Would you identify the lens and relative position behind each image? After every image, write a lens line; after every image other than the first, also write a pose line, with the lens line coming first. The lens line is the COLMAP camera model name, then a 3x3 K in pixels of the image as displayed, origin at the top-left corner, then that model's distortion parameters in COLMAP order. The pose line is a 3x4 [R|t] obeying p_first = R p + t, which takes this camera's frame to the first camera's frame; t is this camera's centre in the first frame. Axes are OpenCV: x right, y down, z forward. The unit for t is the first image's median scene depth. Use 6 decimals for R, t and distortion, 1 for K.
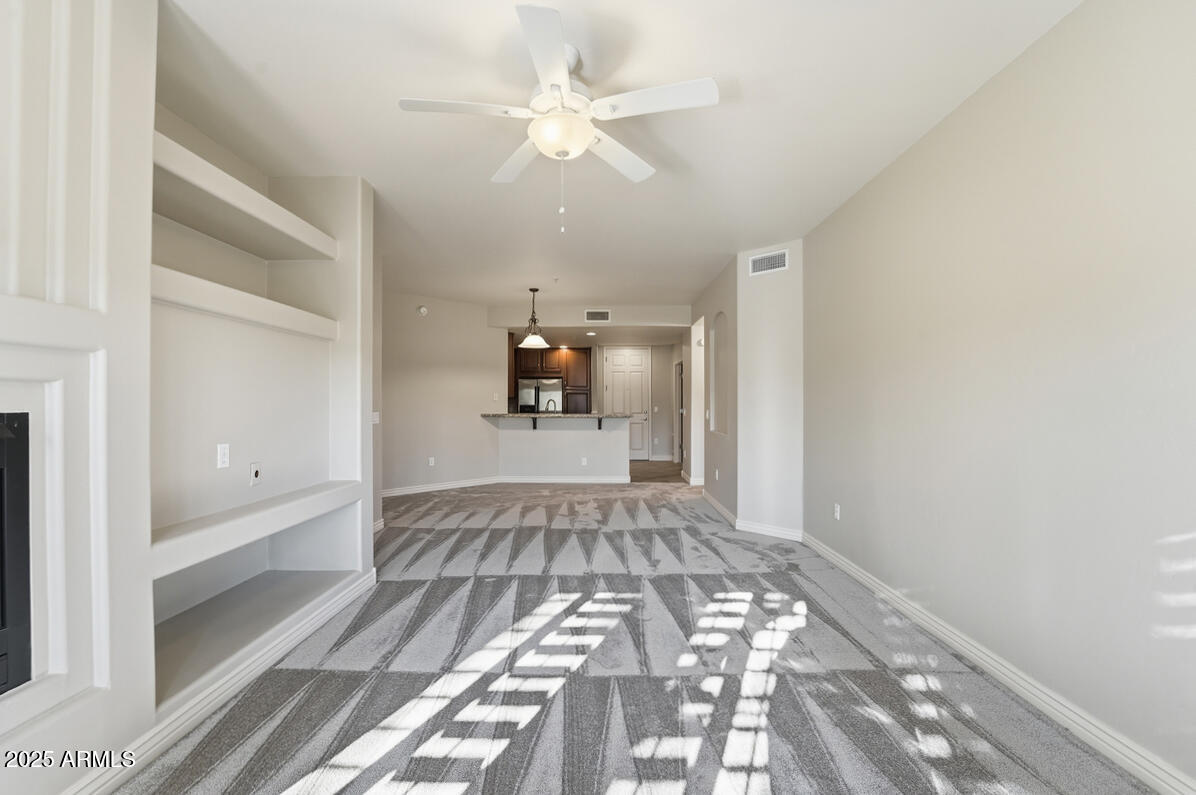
lens RADIAL K [[507.9, 0, 604.8], [0, 507.9, 404.4], [0, 0, 1]] dist [-0.020075, -0.001195]
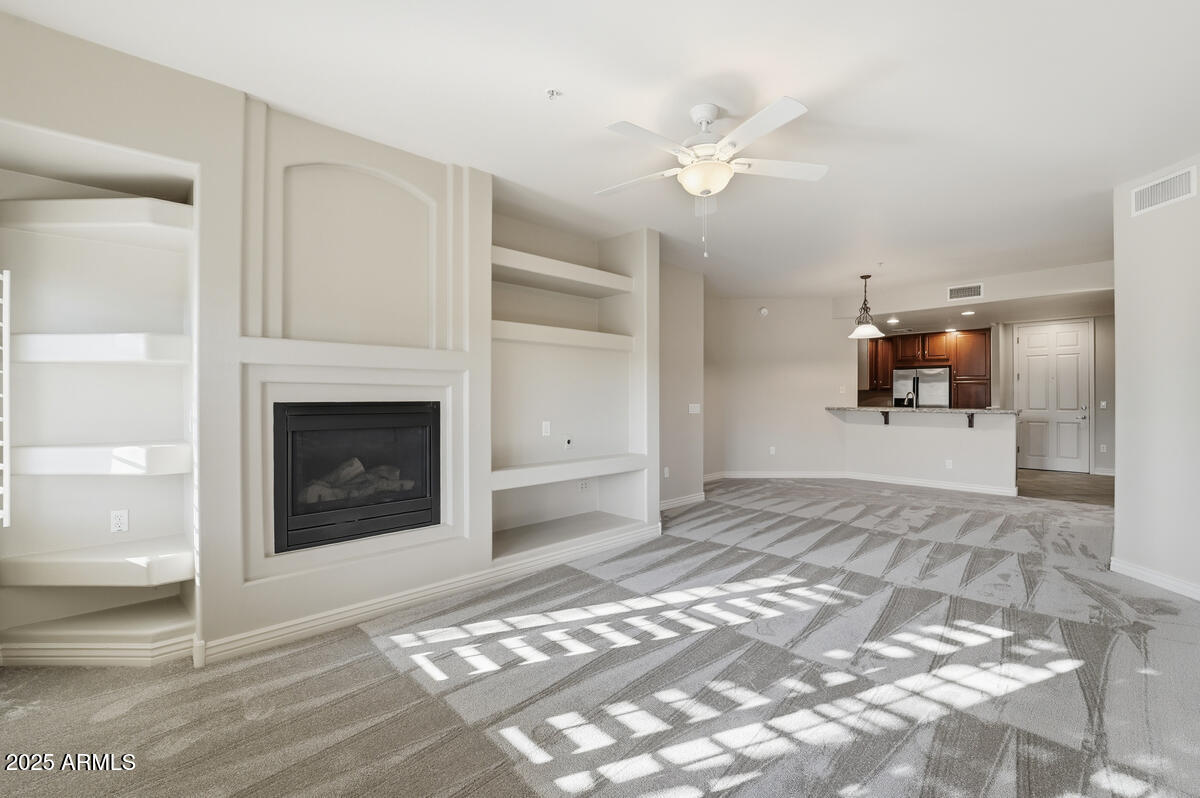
lens RADIAL K [[509.6, 0, 606.9], [0, 509.6, 405.9], [0, 0, 1]] dist [-0.020075, -0.001195]
pose [[0.696430, 0.012849, -0.717509, 0.409757], [-0.000546, 0.999849, 0.017376, -0.001308], [0.717624, -0.011709, 0.696332, -0.013945]]
